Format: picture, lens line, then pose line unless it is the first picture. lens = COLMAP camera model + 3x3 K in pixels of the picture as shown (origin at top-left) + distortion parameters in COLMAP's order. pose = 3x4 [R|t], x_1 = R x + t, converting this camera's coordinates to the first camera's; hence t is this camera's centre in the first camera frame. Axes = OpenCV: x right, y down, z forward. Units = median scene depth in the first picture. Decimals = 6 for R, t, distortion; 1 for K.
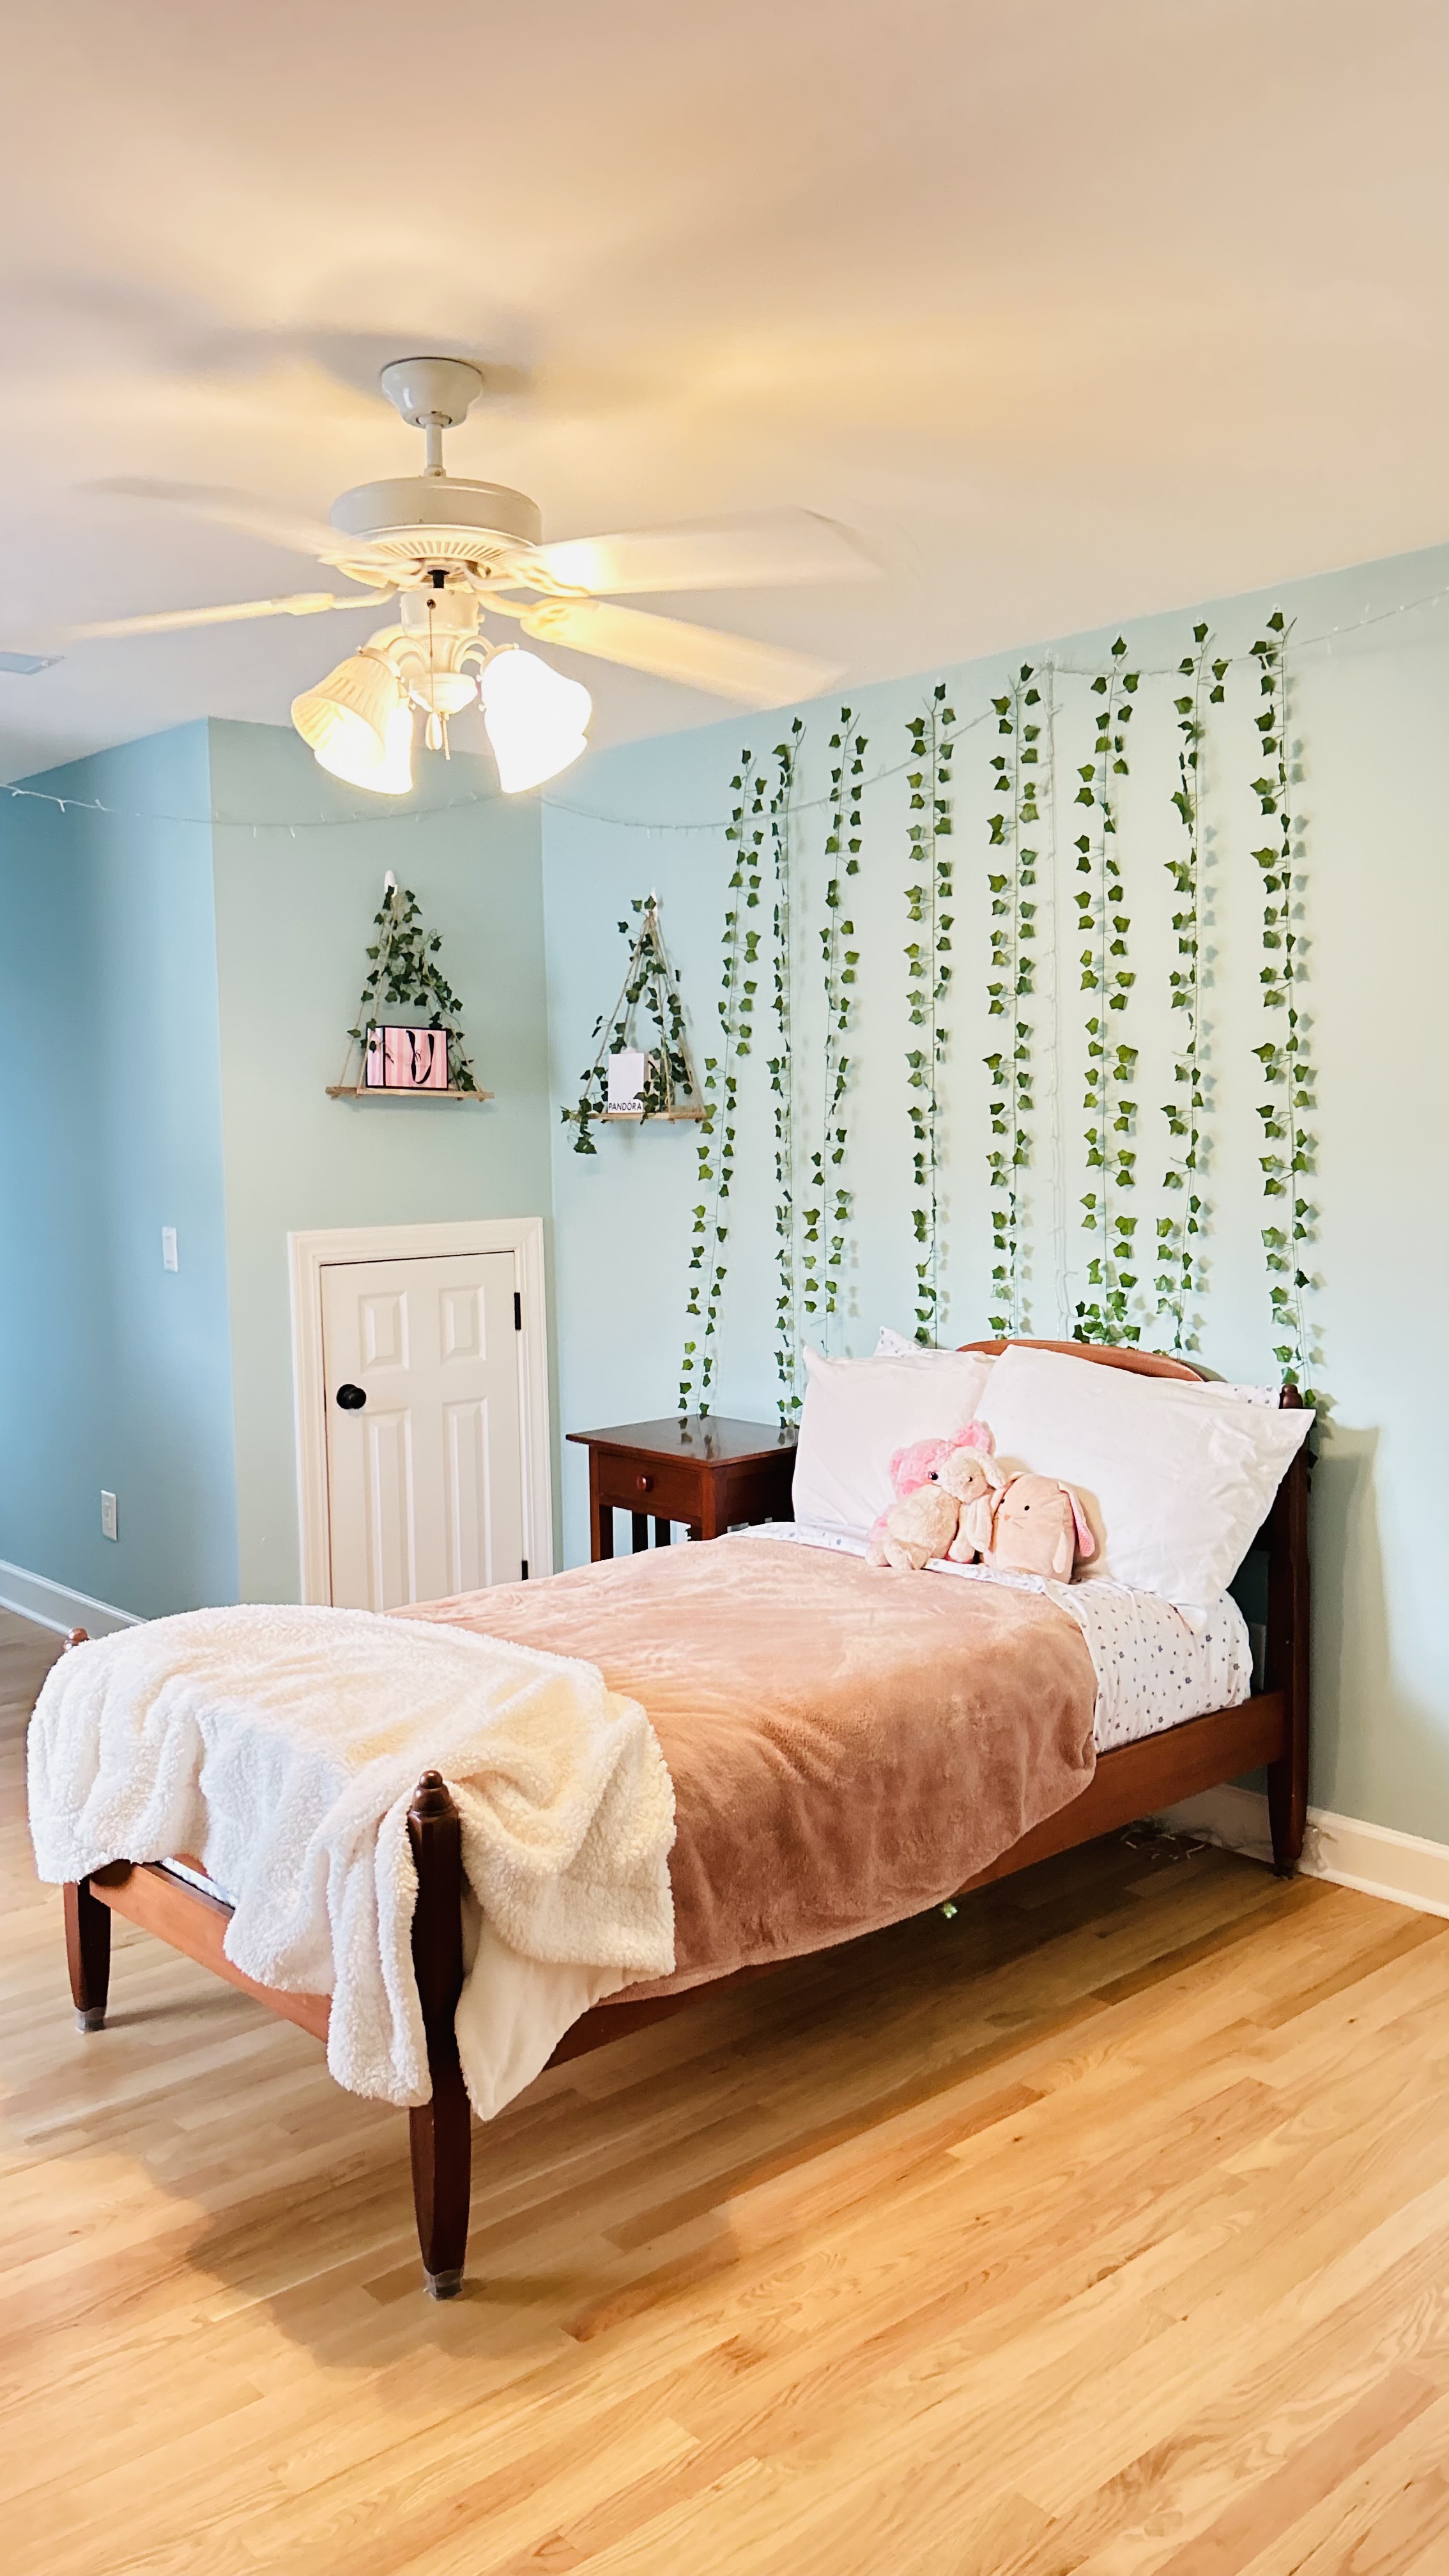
lens RADIAL K [[1926.4, 0, 715.1], [0, 1926.4, 1331.9], [0, 0, 1]] dist [0.101830, -0.137019]
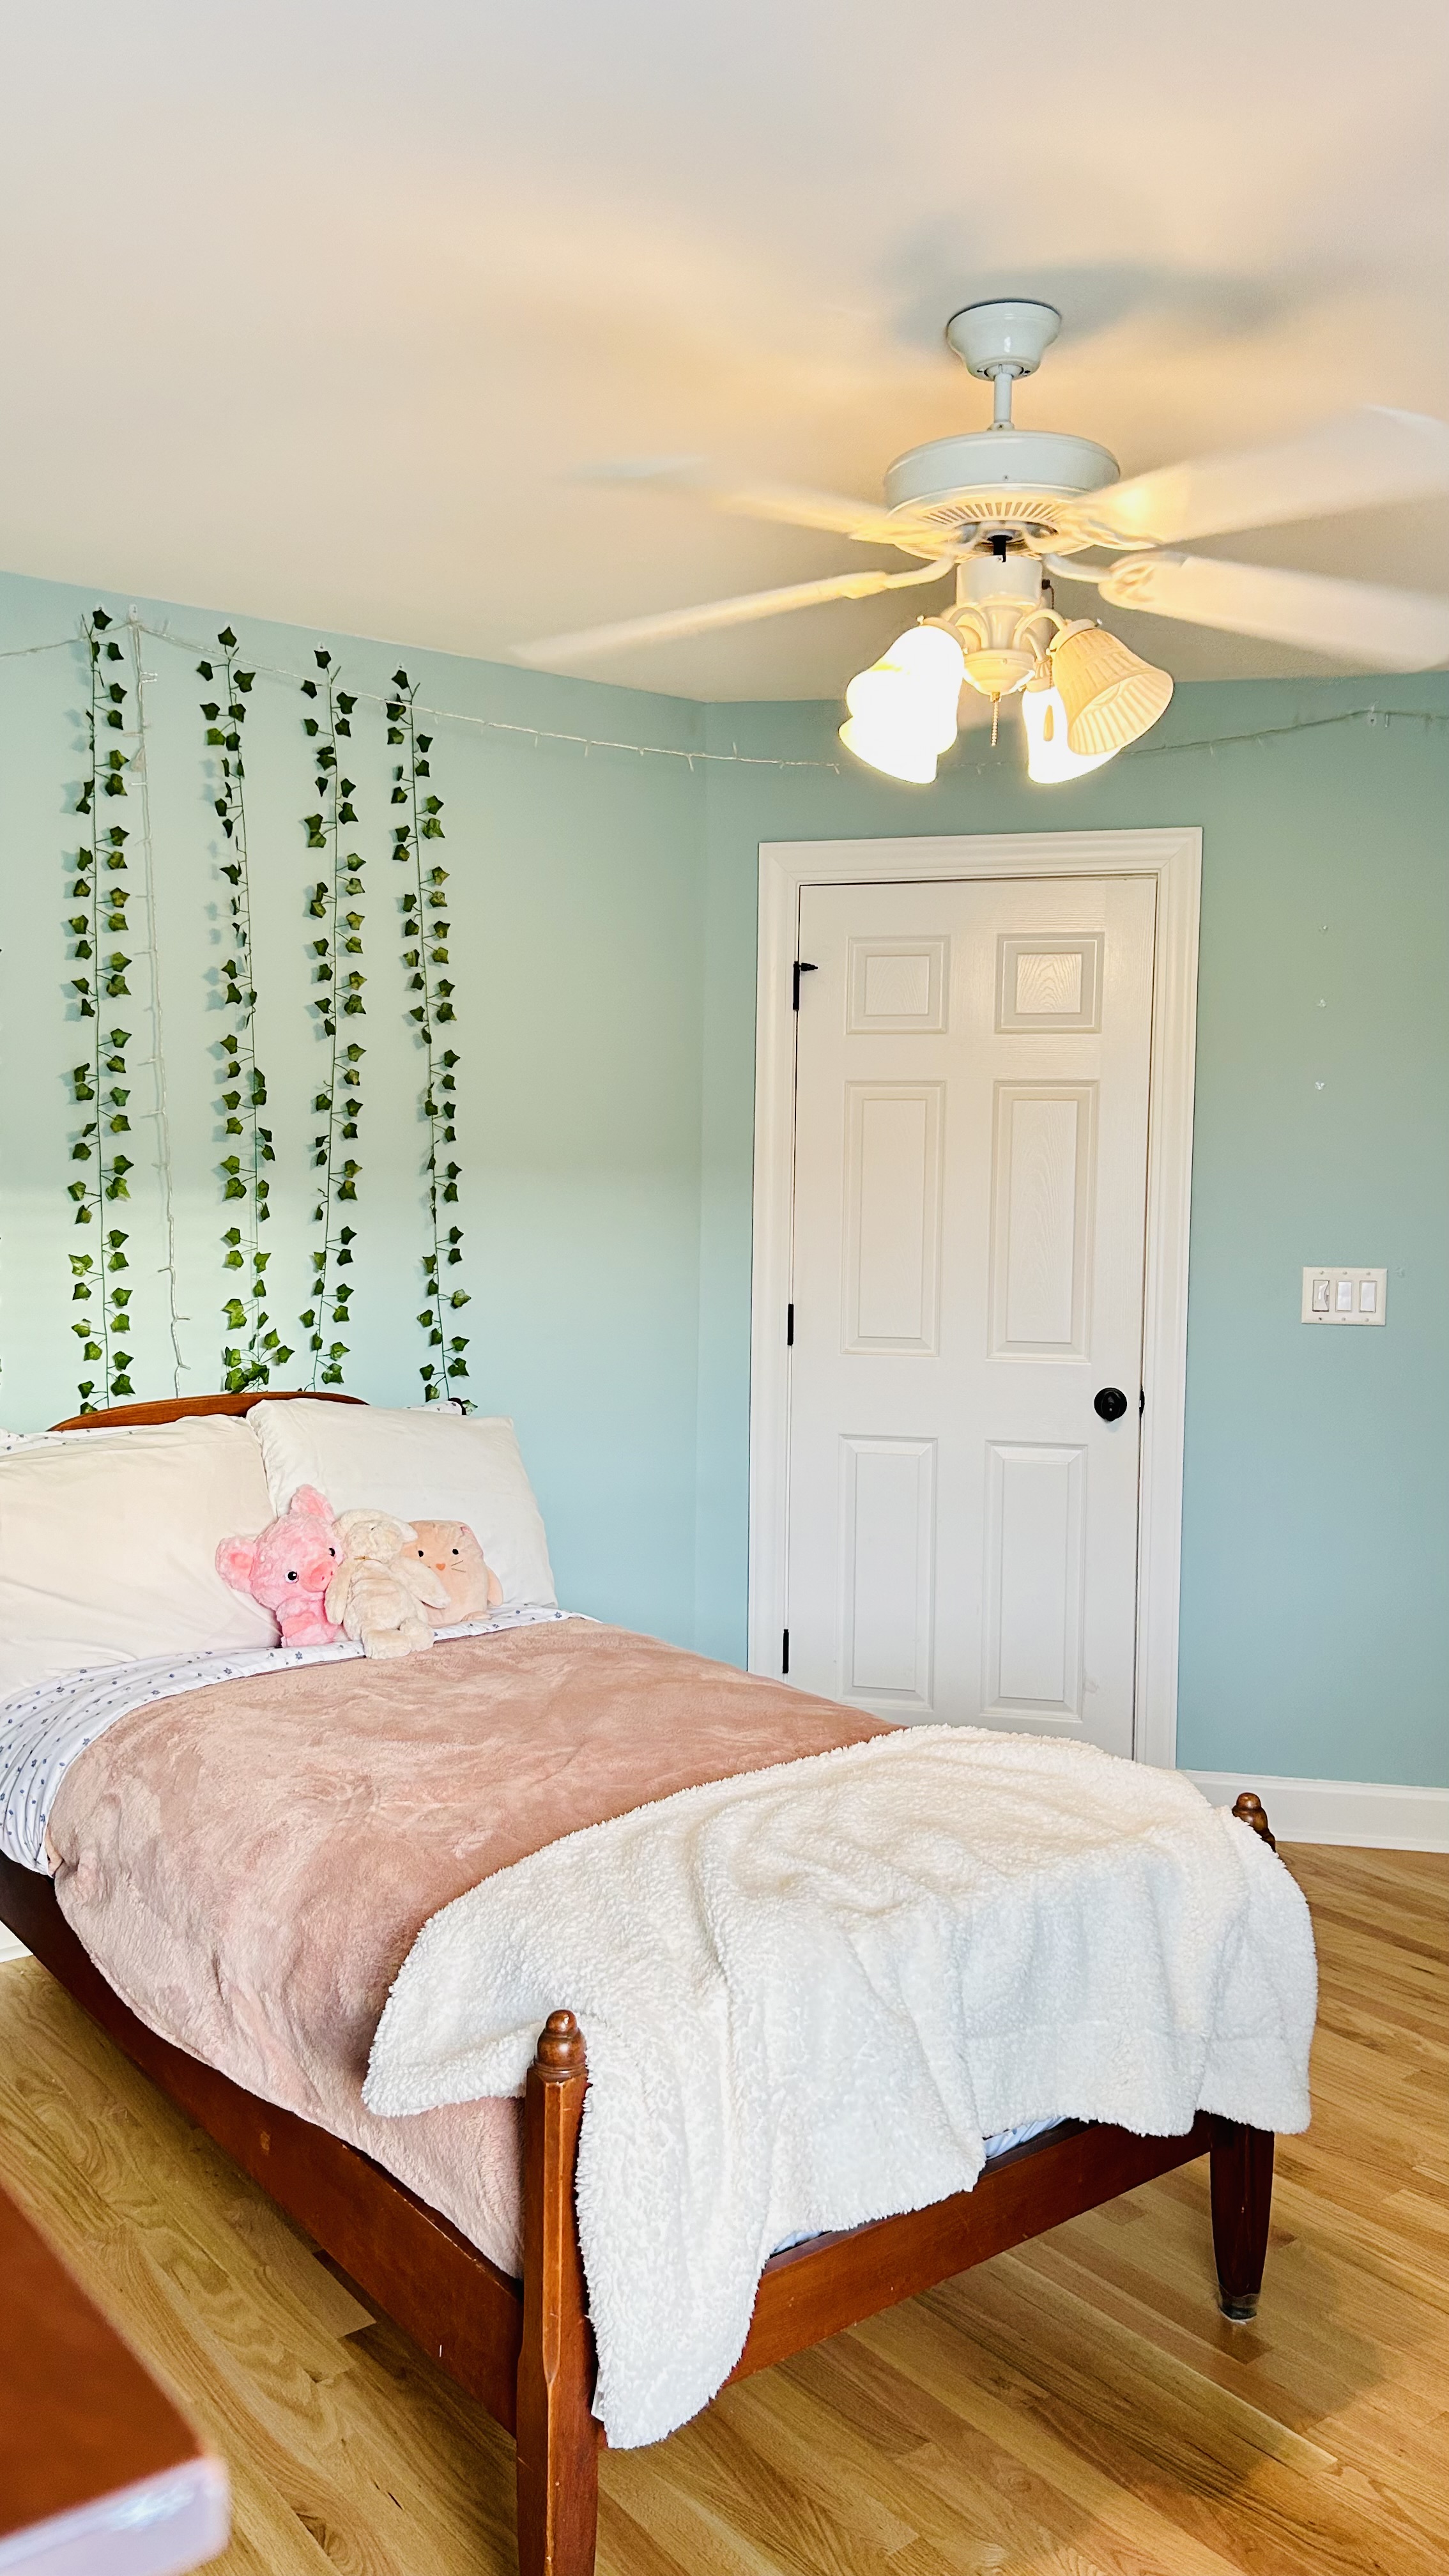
lens RADIAL K [[1948.0, 0, 735.8], [0, 1948.0, 1303.9], [0, 0, 1]] dist [0.063734, -0.070402]
pose [[0.082492, -0.061327, 0.994703, -0.716020], [0.100383, 0.993540, 0.052930, -0.063278], [-0.991523, 0.095485, 0.088115, 0.709837]]
